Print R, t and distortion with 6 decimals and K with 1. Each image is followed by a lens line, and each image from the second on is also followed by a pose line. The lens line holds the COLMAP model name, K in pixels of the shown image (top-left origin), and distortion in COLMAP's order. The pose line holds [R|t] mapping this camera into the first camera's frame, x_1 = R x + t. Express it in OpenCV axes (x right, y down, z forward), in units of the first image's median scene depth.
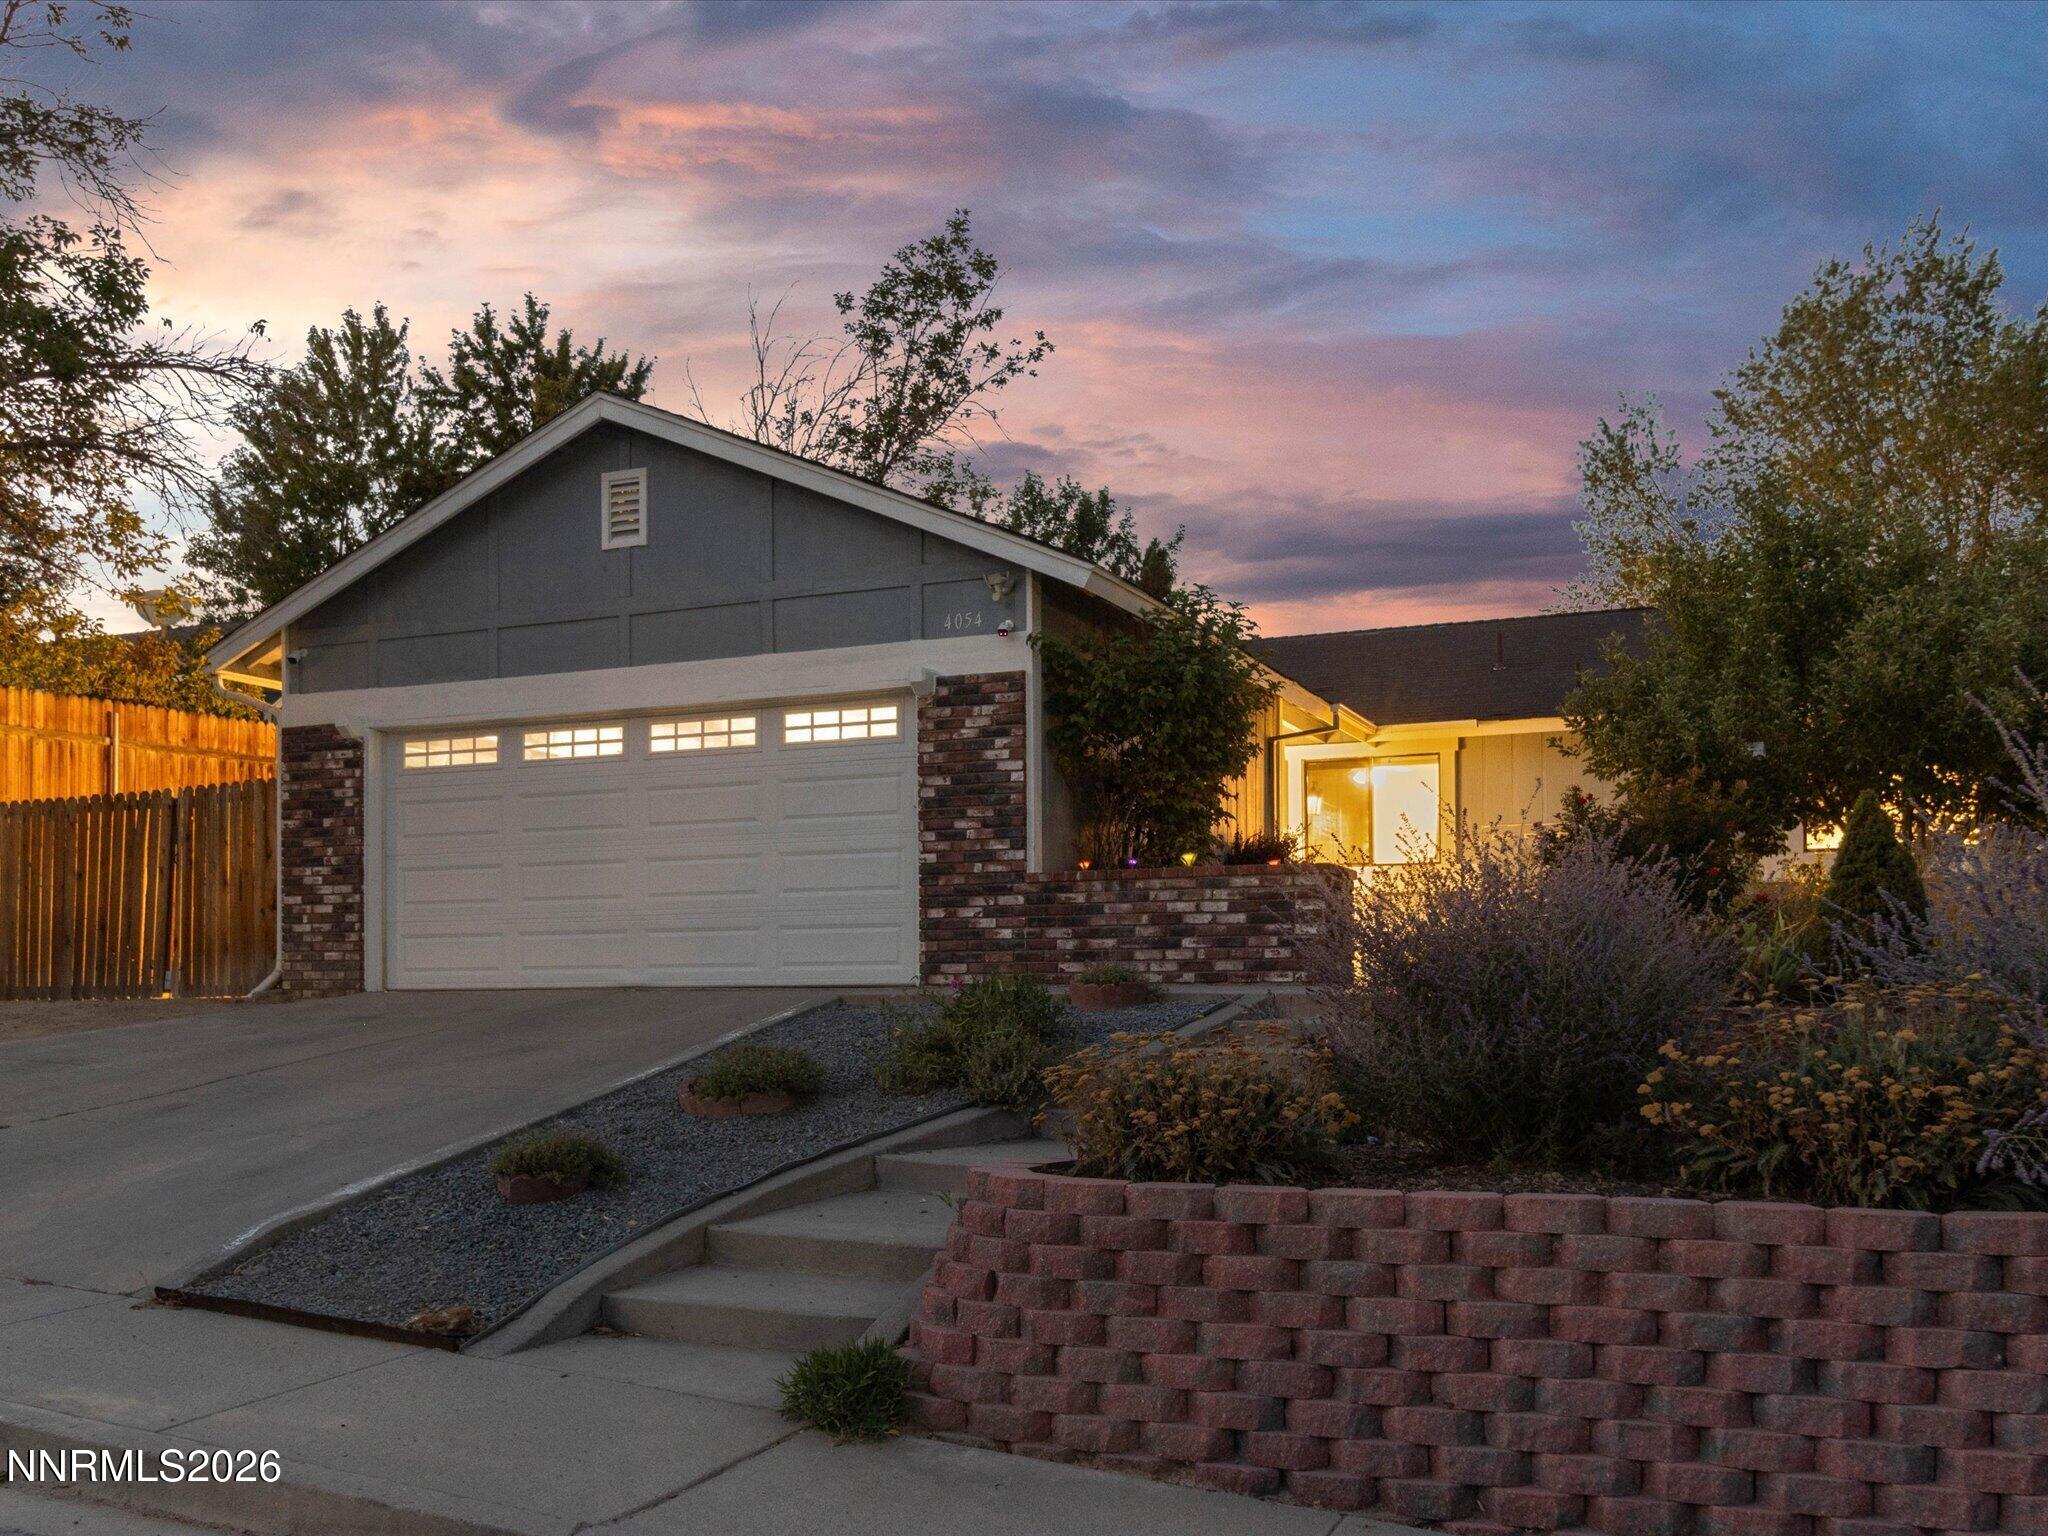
lens RADIAL K [[1703.3, 0, 1102.4], [0, 1703.3, 957.0], [0, 0, 1]] dist [0.017805, -0.005305]
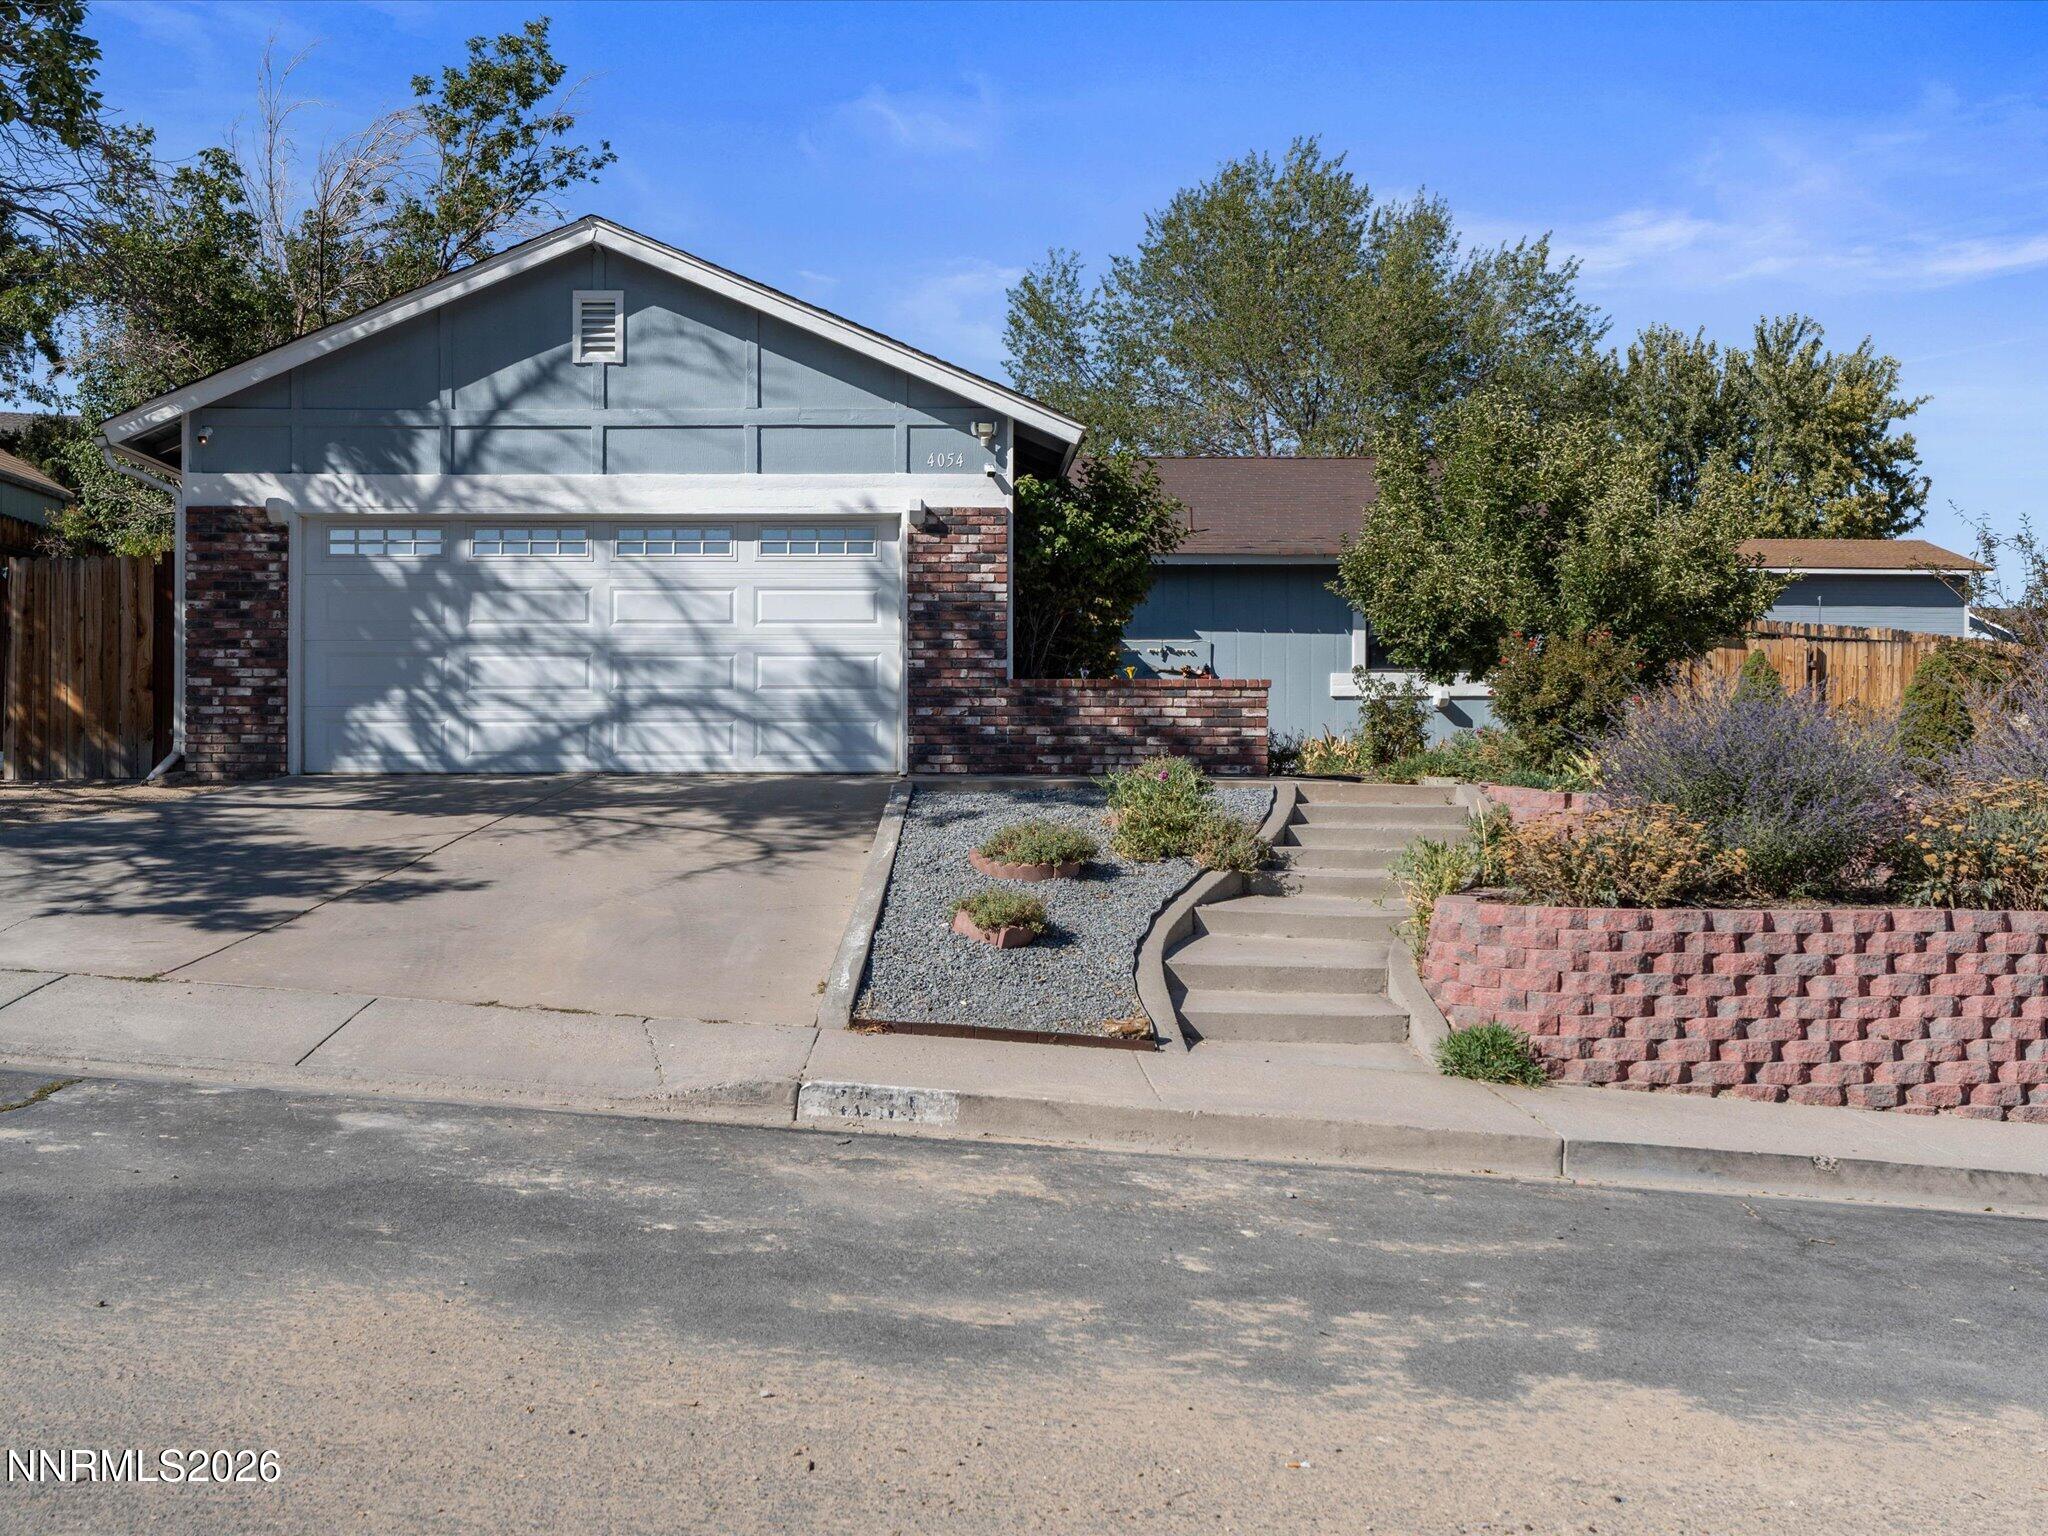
lens RADIAL K [[1638.9, 0, 1024.0], [0, 1638.9, 768.0], [0, 0, 1]] dist [0.017536, -0.008318]
pose [[0.935900, 0.008894, 0.352154, -0.374218], [-0.013775, 0.999841, 0.011355, -0.000680], [-0.351997, -0.015478, 0.935873, -0.060430]]
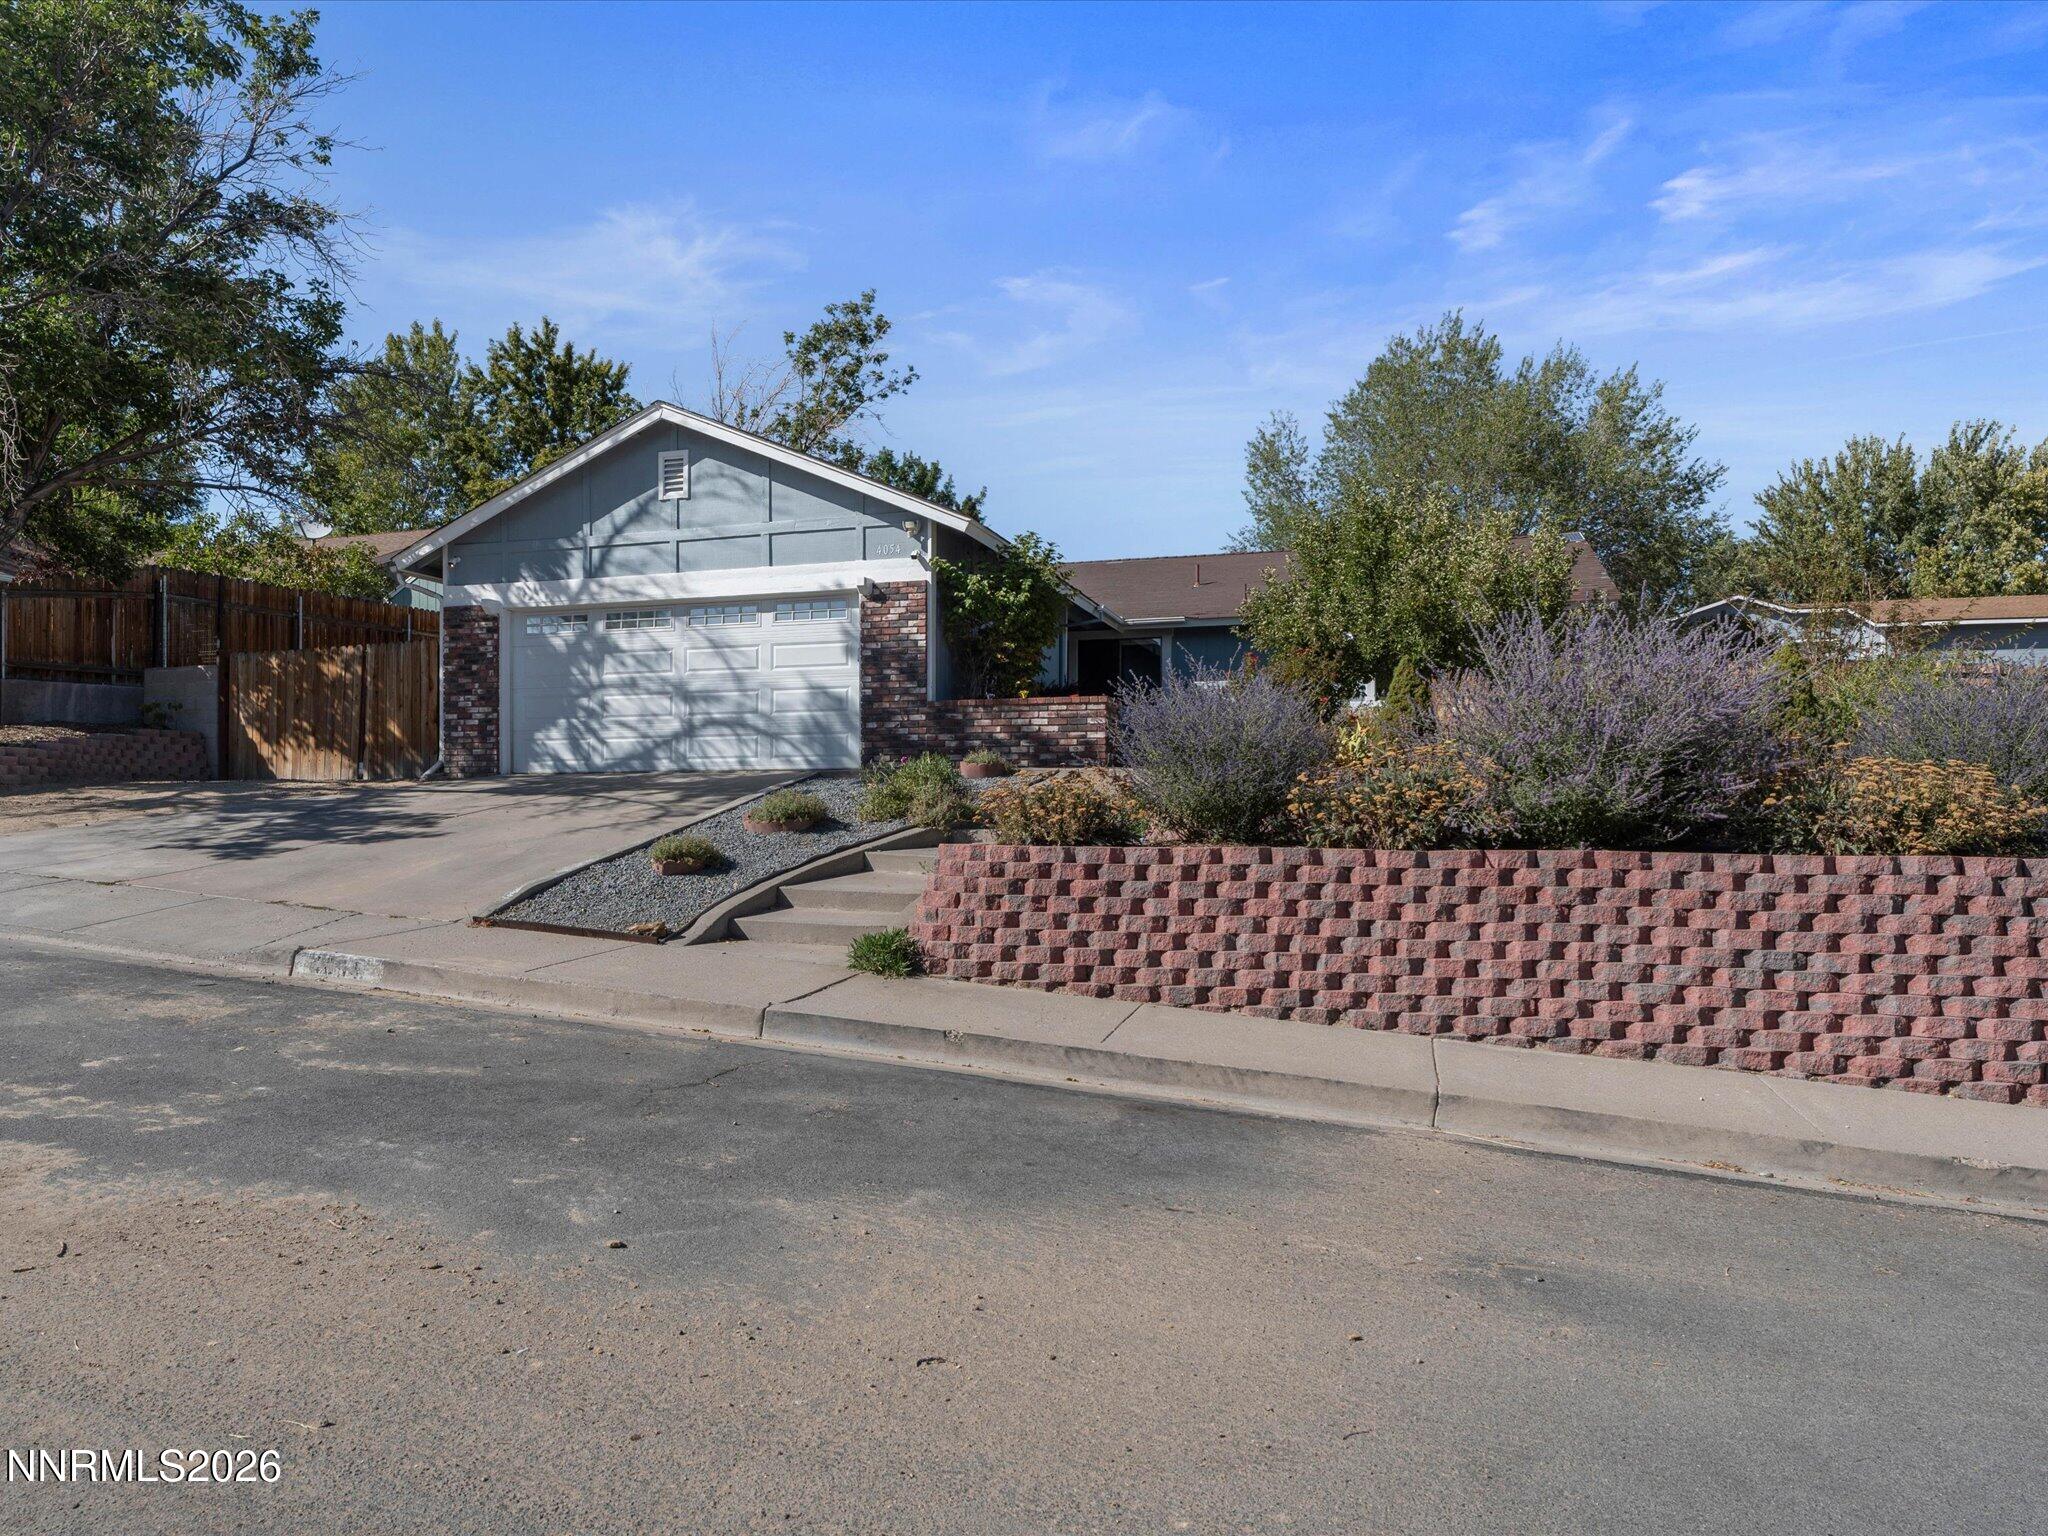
lens RADIAL K [[1131.8, 0, 1054.7], [0, 1131.8, 783.7], [0, 0, 1]] dist [0.006899, -0.000246]
pose [[0.994124, 0.002284, 0.108224, -0.034676], [-0.003167, 0.999963, 0.007994, 0.019066], [-0.108202, -0.008290, 0.994094, -0.103051]]
